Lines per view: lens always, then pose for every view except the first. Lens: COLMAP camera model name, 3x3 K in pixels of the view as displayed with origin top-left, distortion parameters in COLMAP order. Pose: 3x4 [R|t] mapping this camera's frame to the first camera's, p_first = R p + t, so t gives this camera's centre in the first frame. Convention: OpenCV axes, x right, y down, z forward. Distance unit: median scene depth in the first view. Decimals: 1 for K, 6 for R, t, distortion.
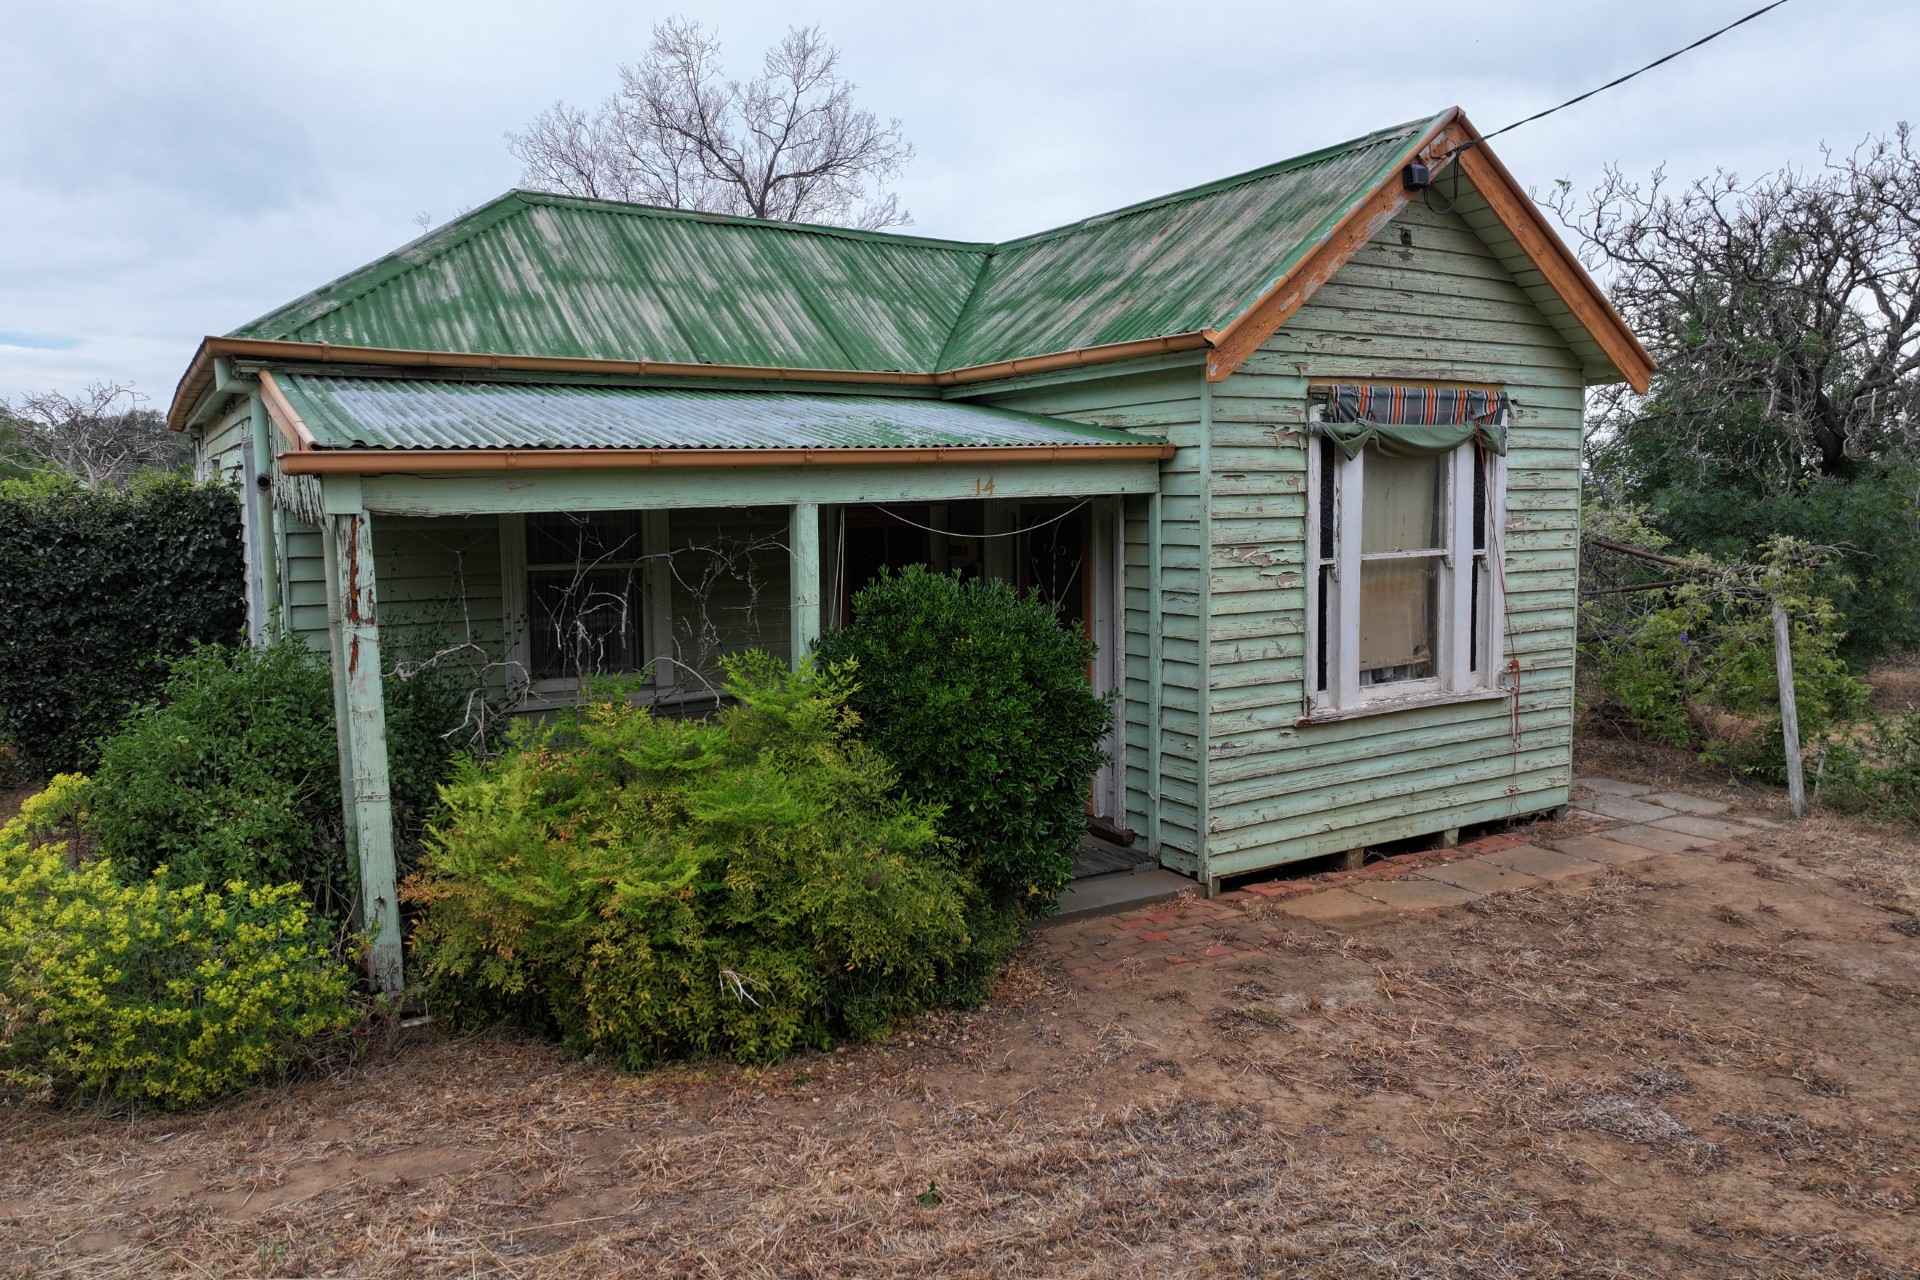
lens RADIAL K [[1369.5, 0, 960.0], [0, 1369.5, 640.0], [0, 0, 1]] dist [0.002866, 0.000309]
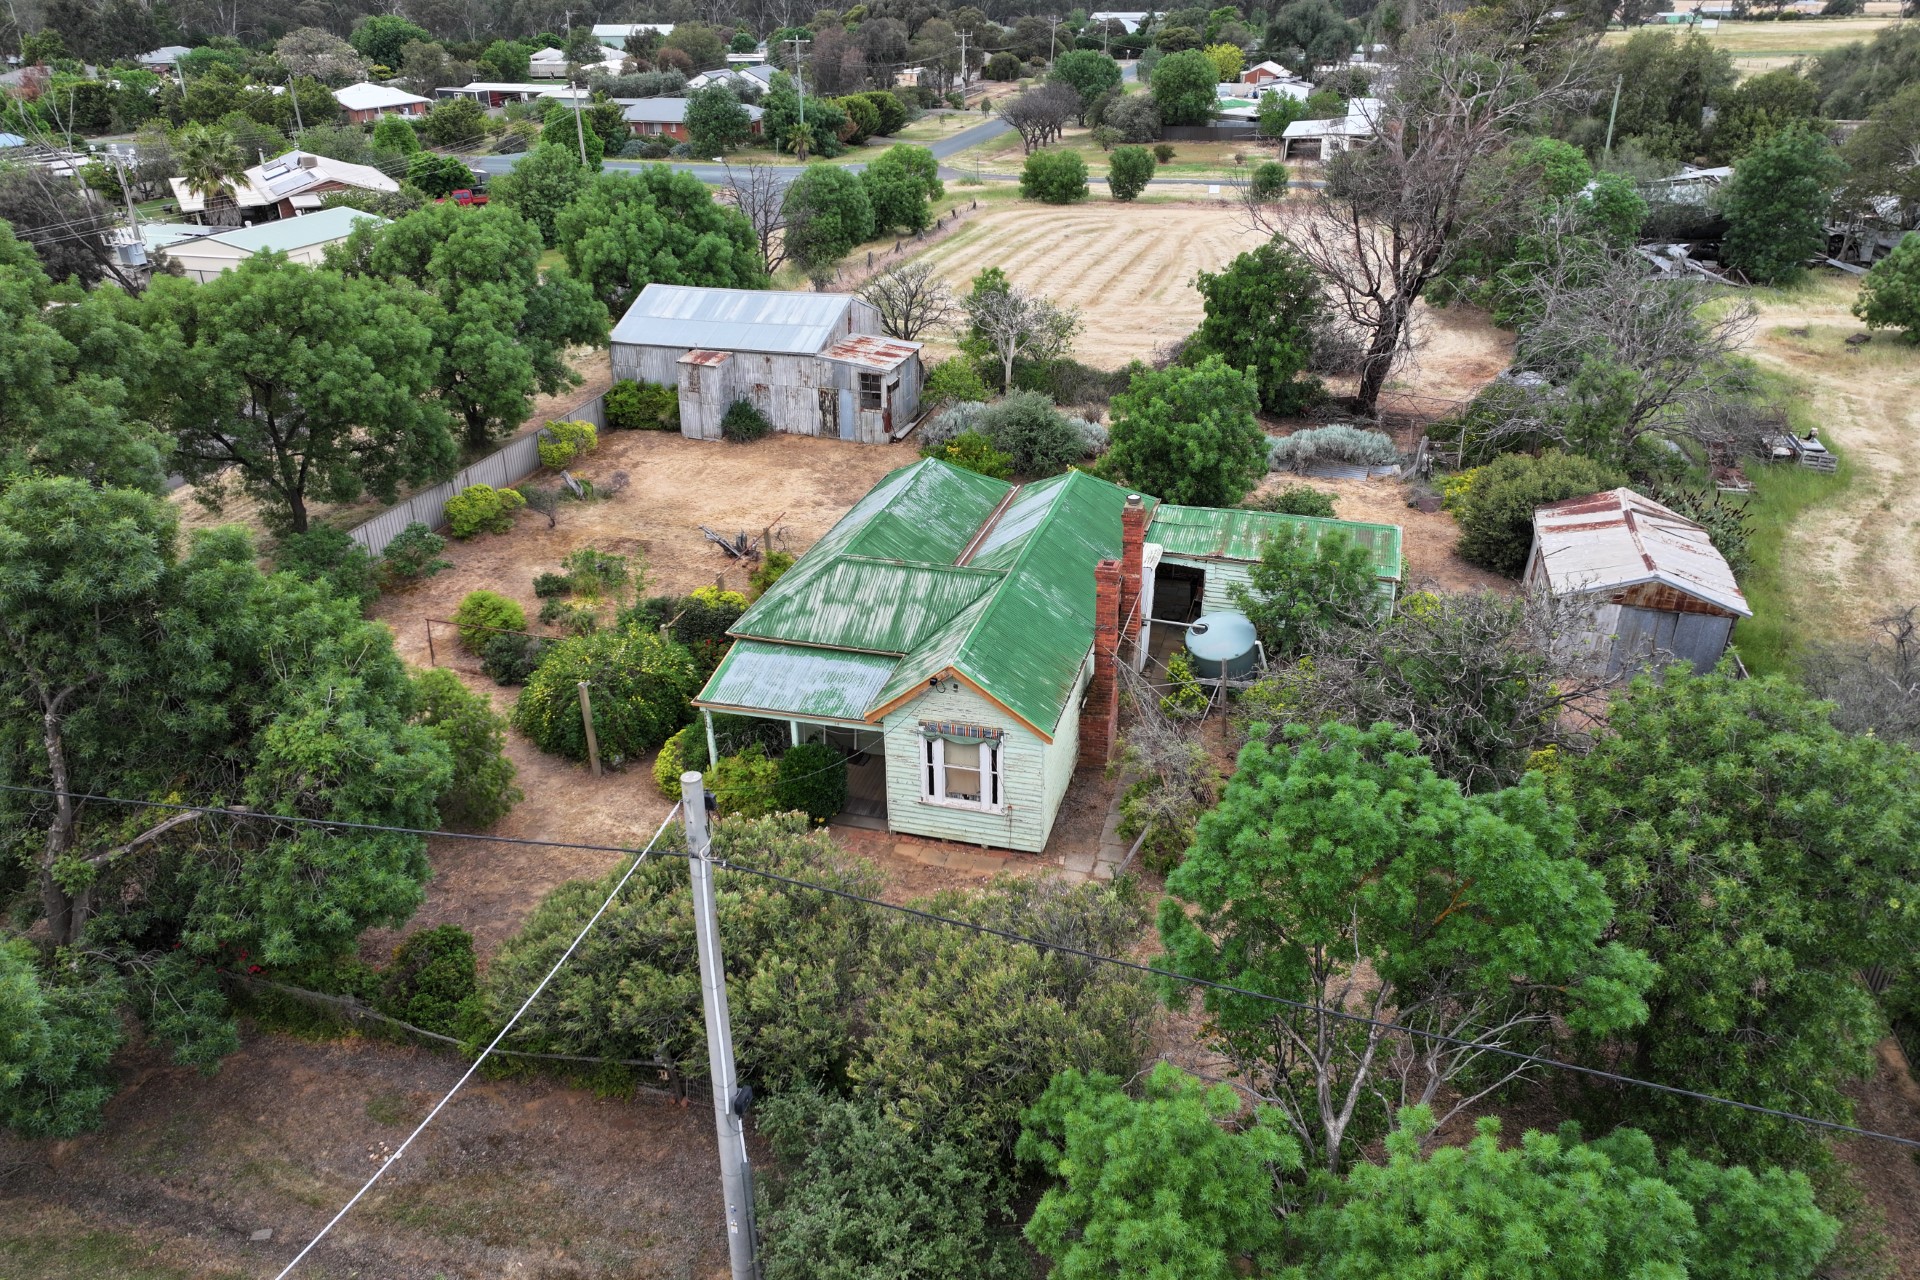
lens RADIAL K [[1369.5, 0, 960.0], [0, 1369.5, 640.0], [0, 0, 1]] dist [0.002866, 0.000309]
pose [[0.682646, 0.319052, -0.657419, 2.518944], [-0.076411, 0.925885, 0.369999, -1.653186], [0.726743, -0.202344, 0.656431, -1.183154]]
